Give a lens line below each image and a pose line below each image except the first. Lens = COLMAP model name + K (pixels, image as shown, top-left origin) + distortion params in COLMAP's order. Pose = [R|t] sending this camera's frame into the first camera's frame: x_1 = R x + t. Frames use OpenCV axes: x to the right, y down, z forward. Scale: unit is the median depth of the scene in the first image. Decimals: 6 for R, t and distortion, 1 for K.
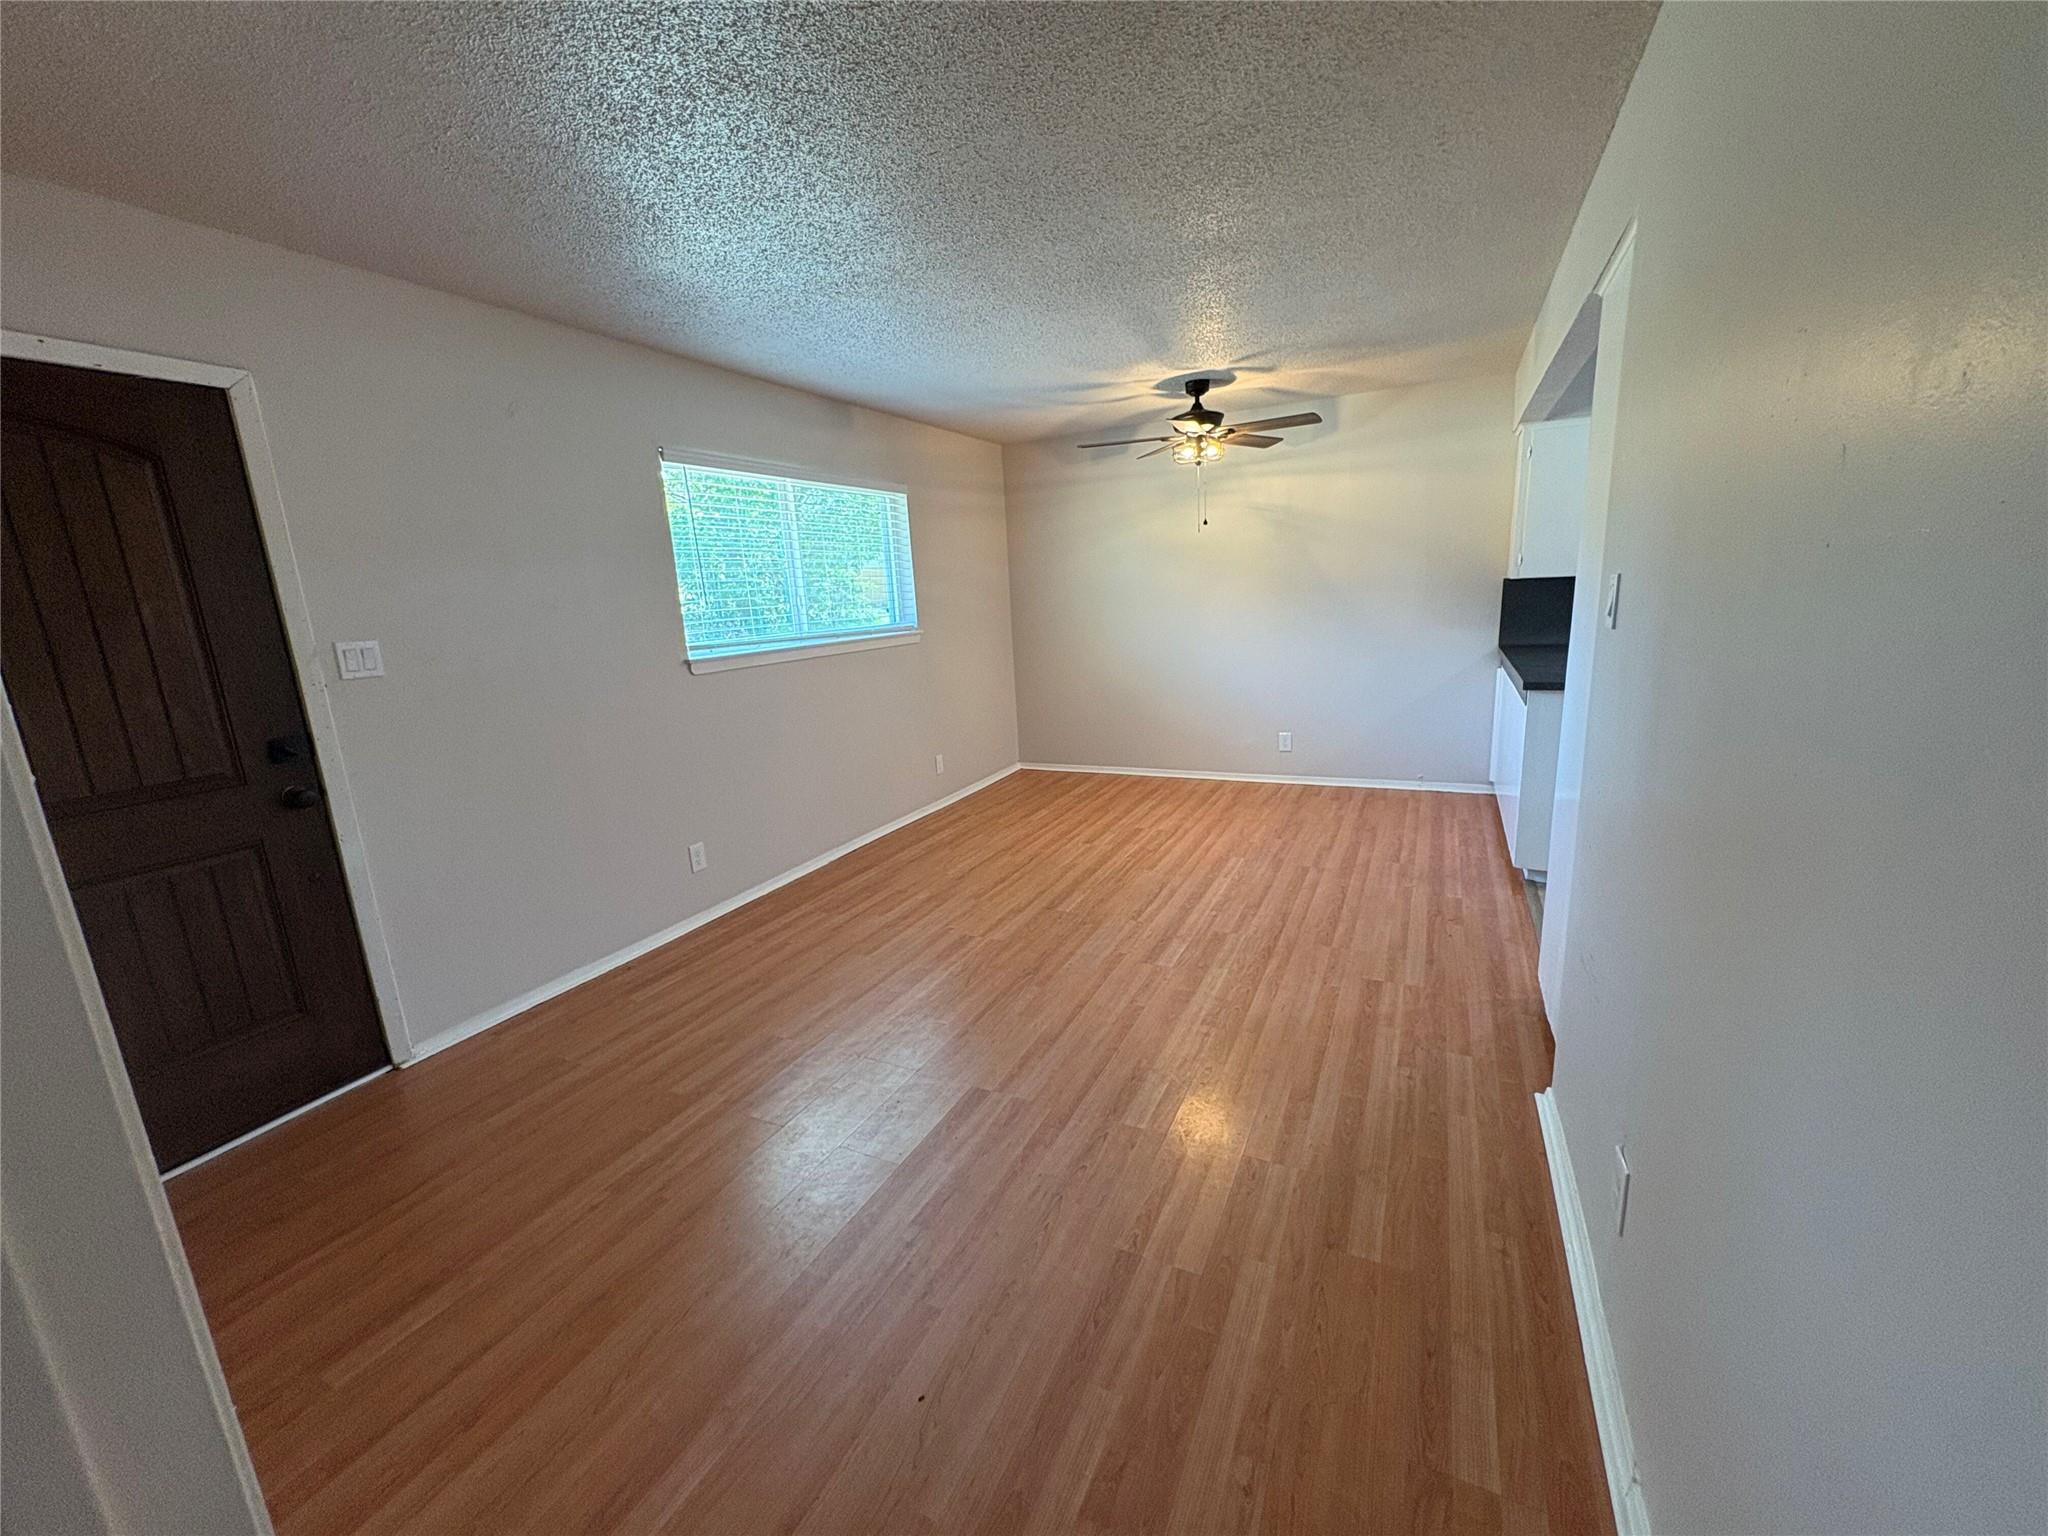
lens RADIAL K [[816.0, 0, 1024.1], [0, 816.0, 771.6], [0, 0, 1]] dist [0.000157, -0.000093]
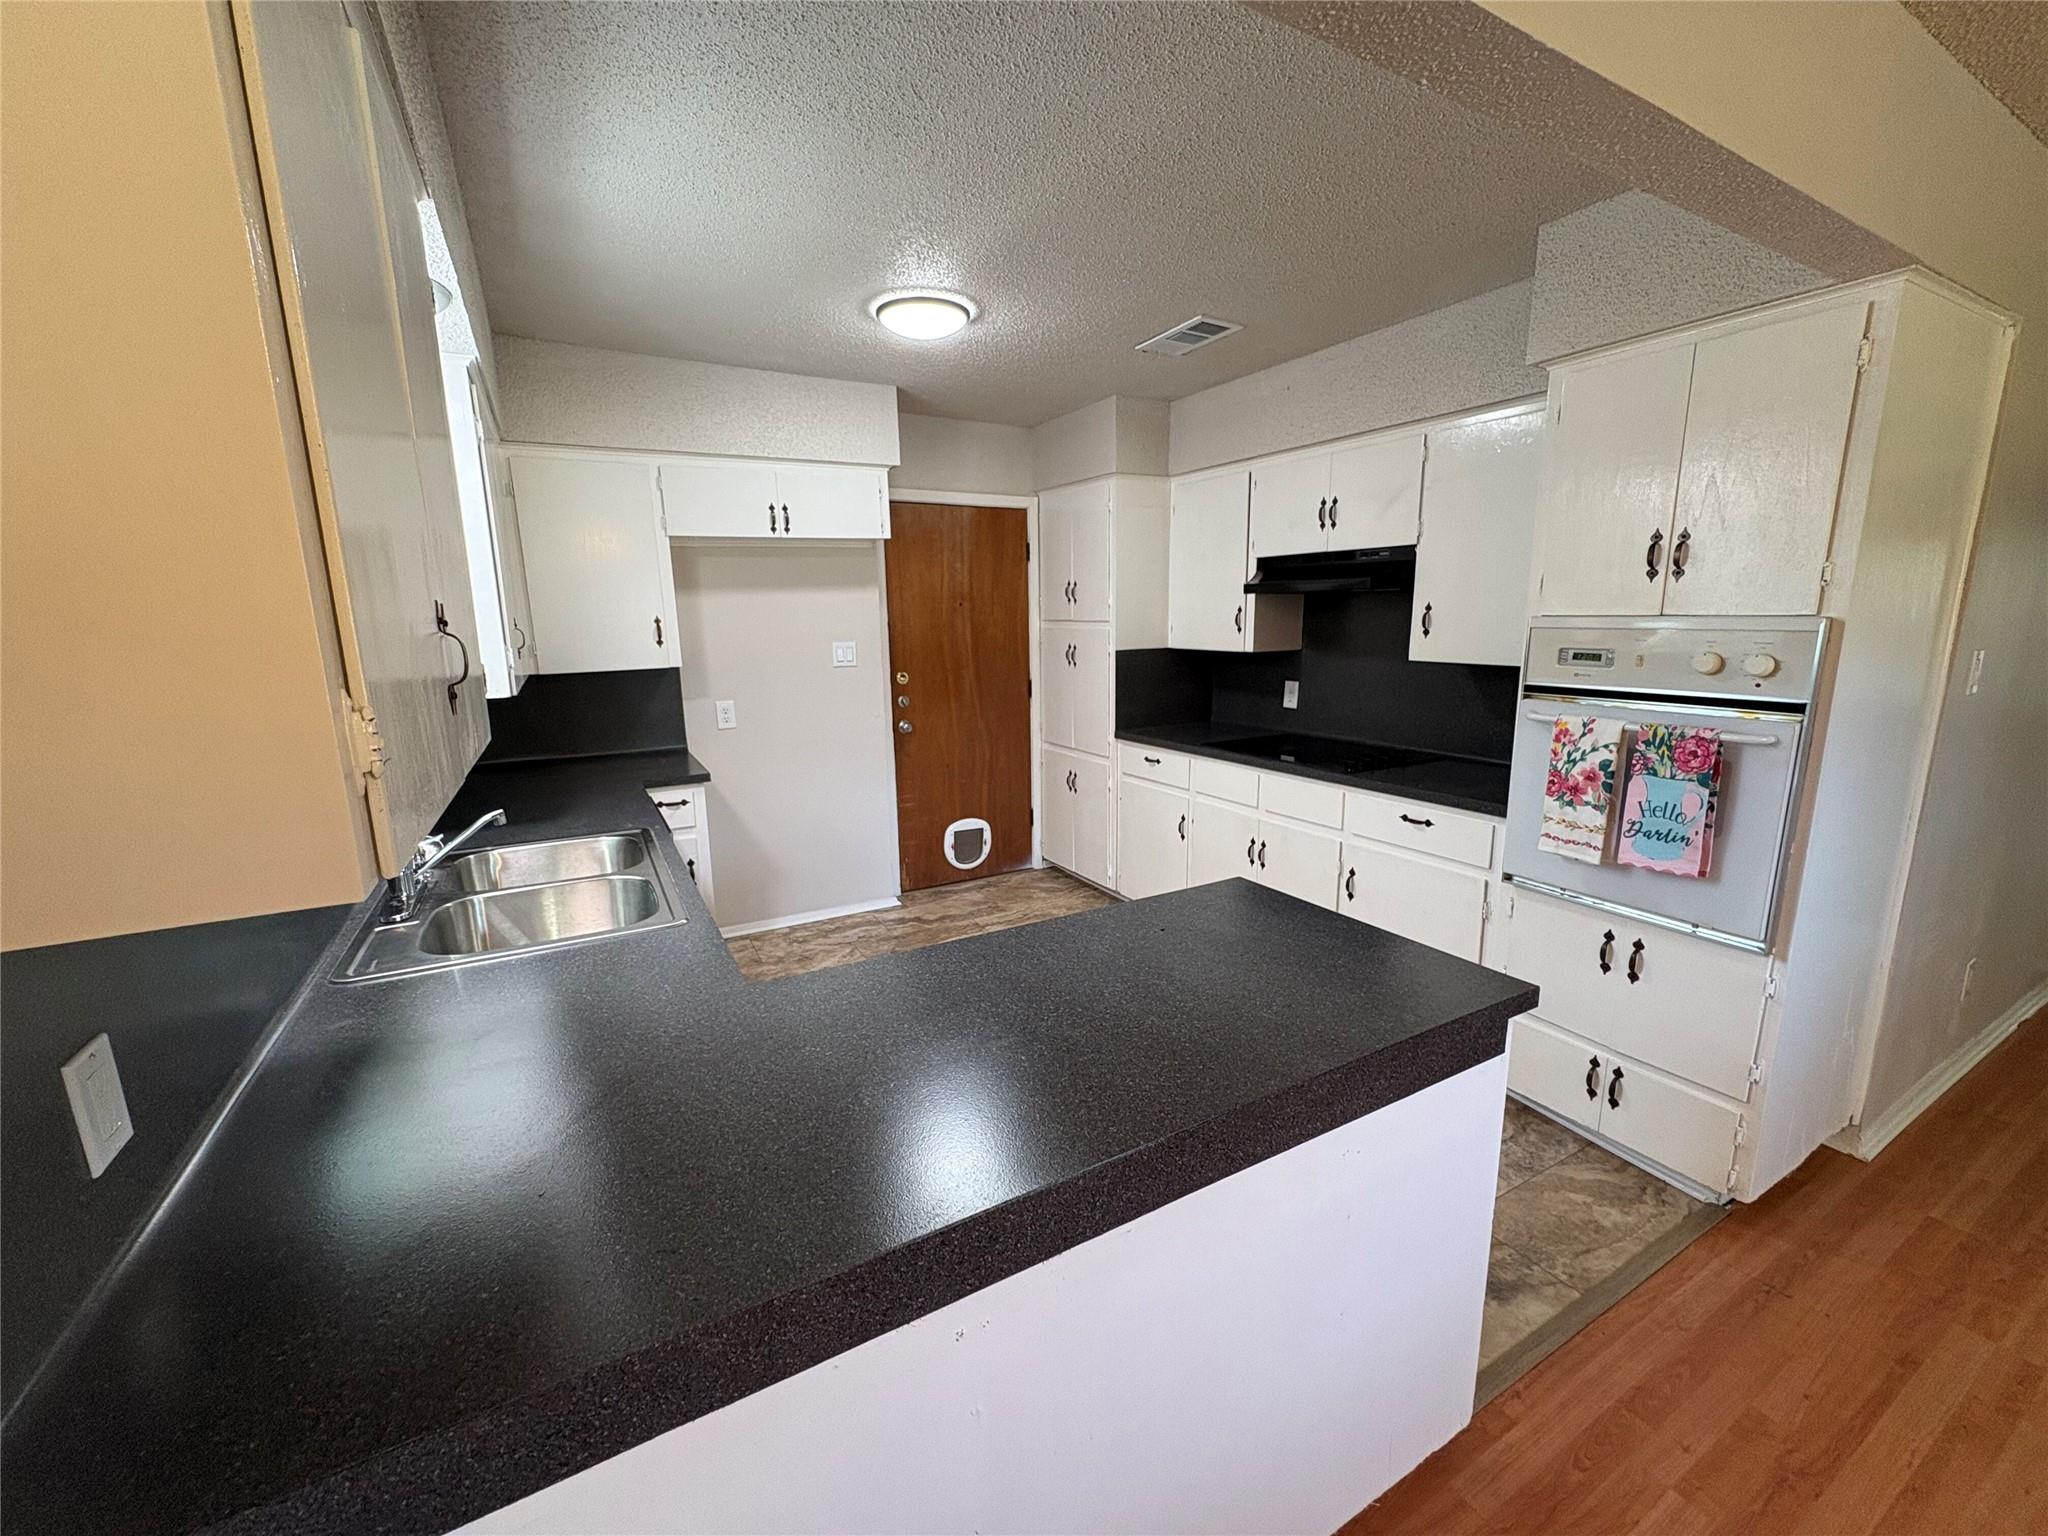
lens RADIAL K [[811.6, 0, 1024.2], [0, 811.6, 771.3], [0, 0, 1]] dist [0.000496, 0.000148]
pose [[-0.826024, -0.042321, 0.562044, 0.498897], [0.180994, 0.924448, 0.335613, -0.303688], [-0.533785, 0.378951, -0.755956, 1.128647]]
